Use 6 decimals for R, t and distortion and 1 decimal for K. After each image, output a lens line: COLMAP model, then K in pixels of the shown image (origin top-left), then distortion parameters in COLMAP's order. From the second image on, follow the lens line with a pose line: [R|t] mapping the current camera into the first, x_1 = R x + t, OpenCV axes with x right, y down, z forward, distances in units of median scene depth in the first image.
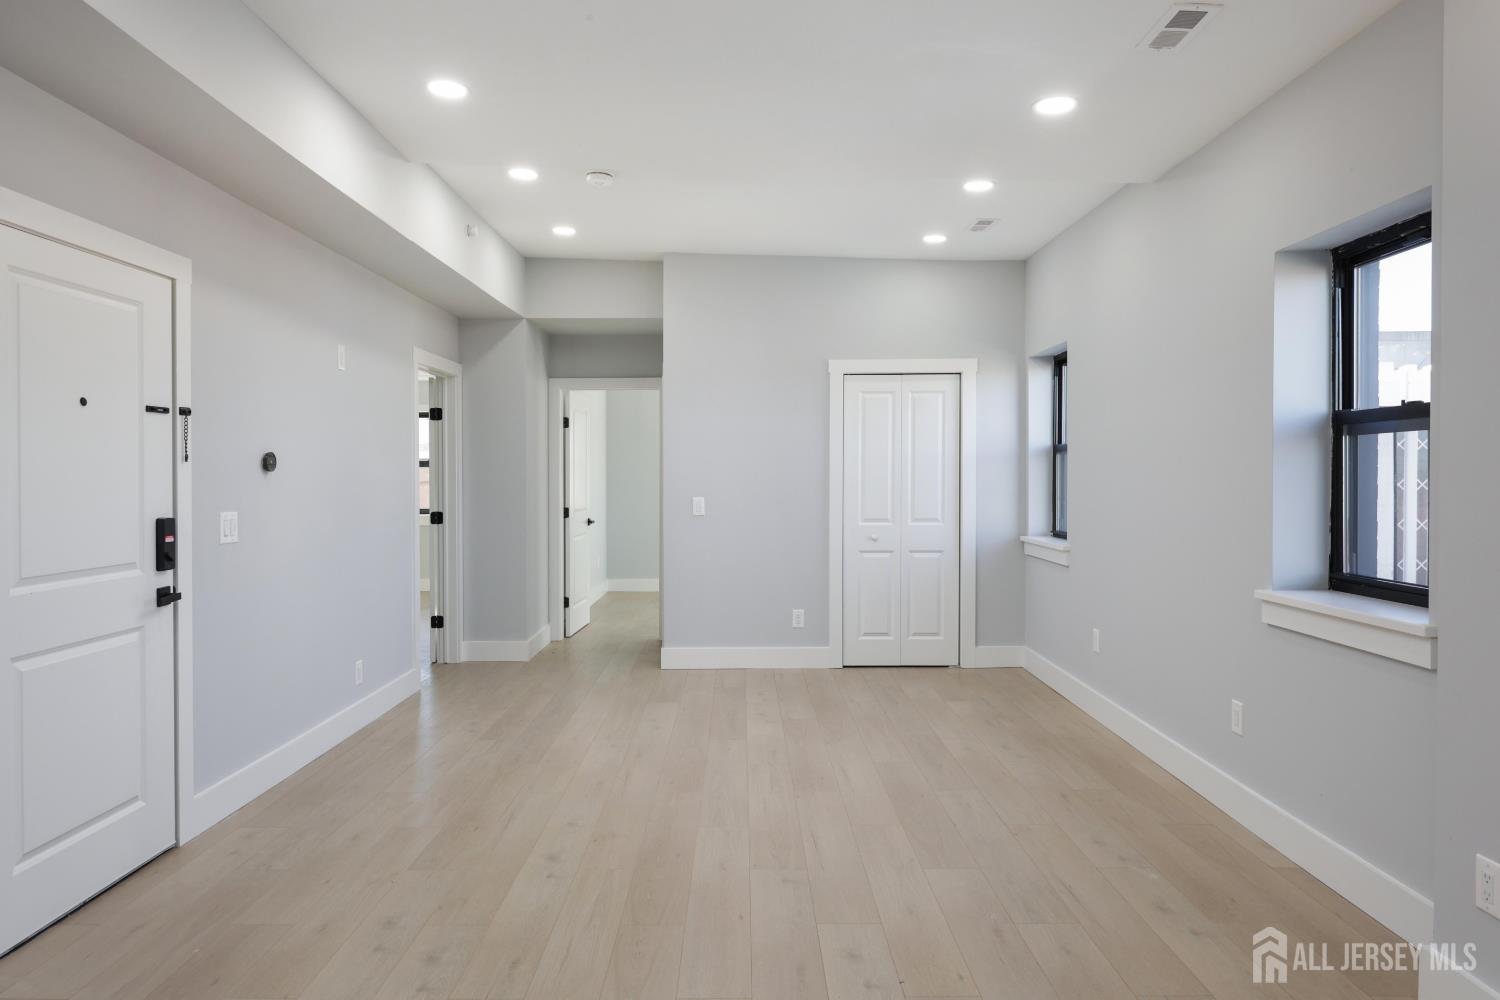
lens RADIAL K [[978.5, 0, 716.3], [0, 978.5, 496.3], [0, 0, 1]] dist [0.000775, -0.000037]
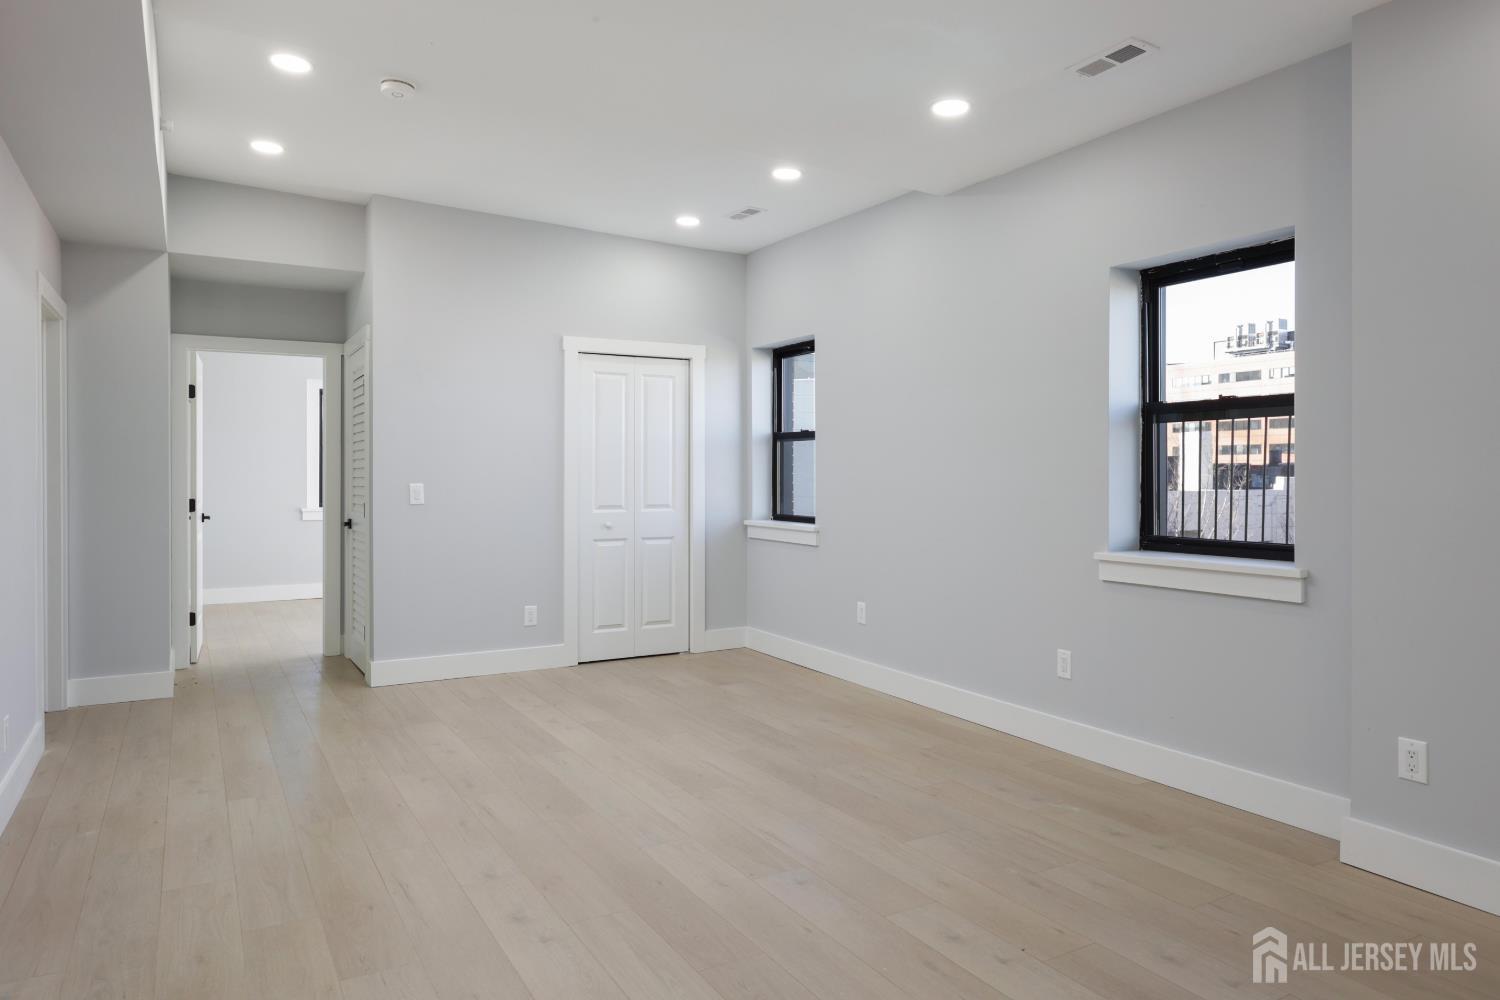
lens RADIAL K [[977.0, 0, 763.8], [0, 977.0, 484.4], [0, 0, 1]] dist [0.001009, 0.000182]
pose [[0.854739, -0.001170, 0.519057, -0.208216], [0.005934, 0.999954, -0.007518, 0.010696], [-0.519024, 0.009506, 0.854707, 0.106238]]
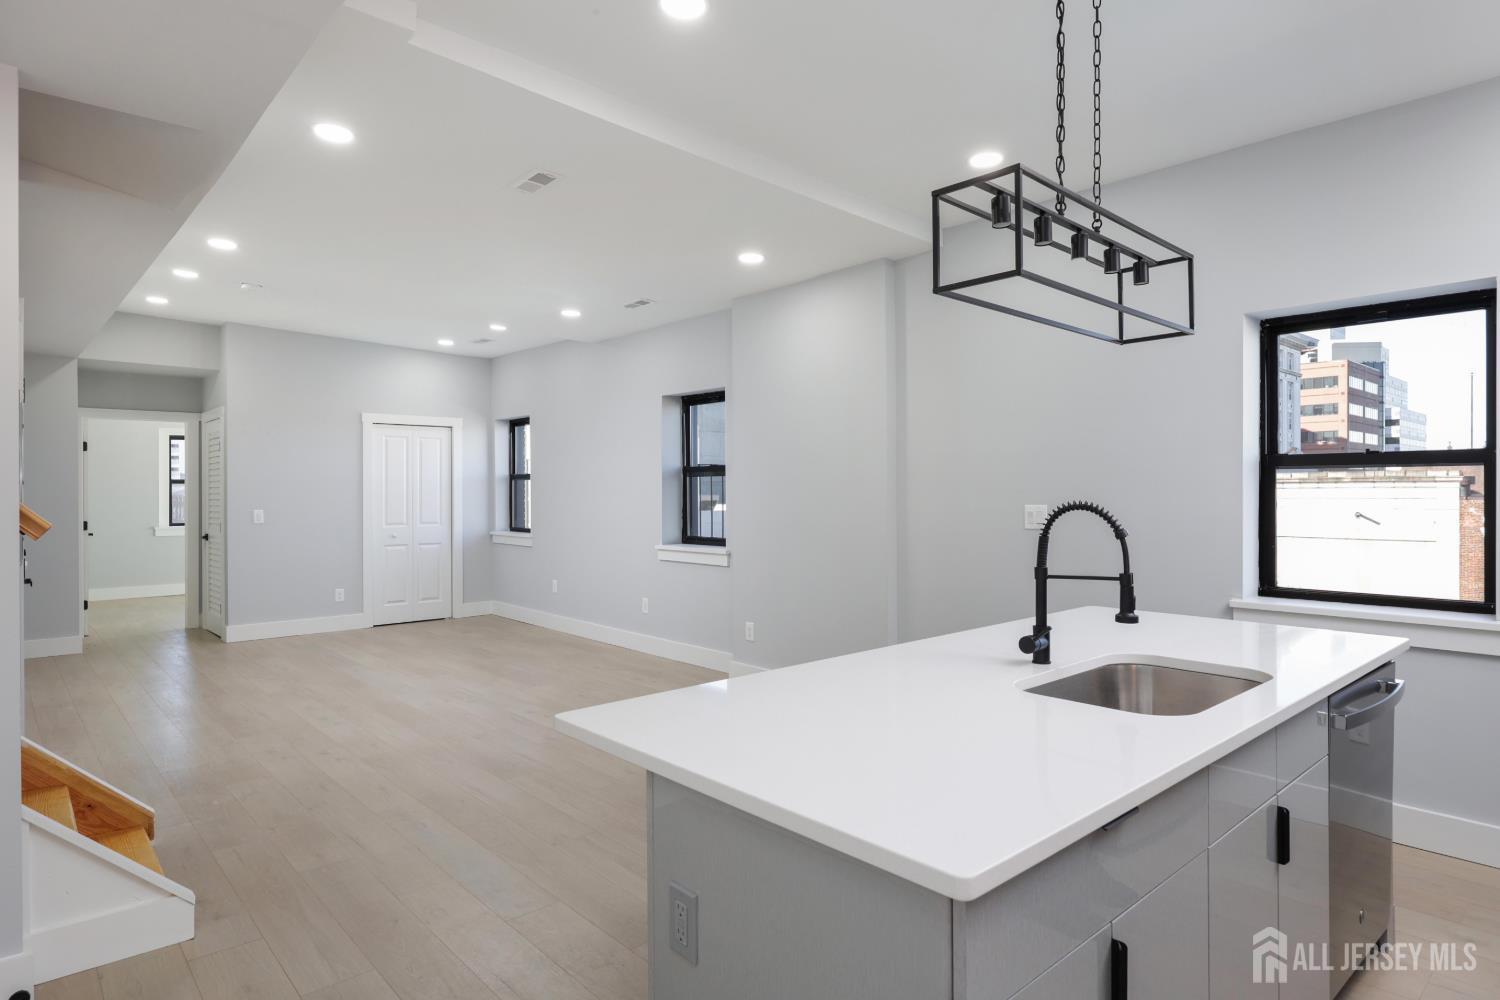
lens RADIAL K [[841.3, 0, 750.0], [0, 841.3, 500.0], [0, 0, 1]] dist [0.000561, 0.000576]
pose [[0.730138, -0.003543, 0.683291, -0.316377], [0.012332, 0.999892, -0.007993, 0.005550], [-0.683188, 0.014262, 0.730103, -0.288715]]
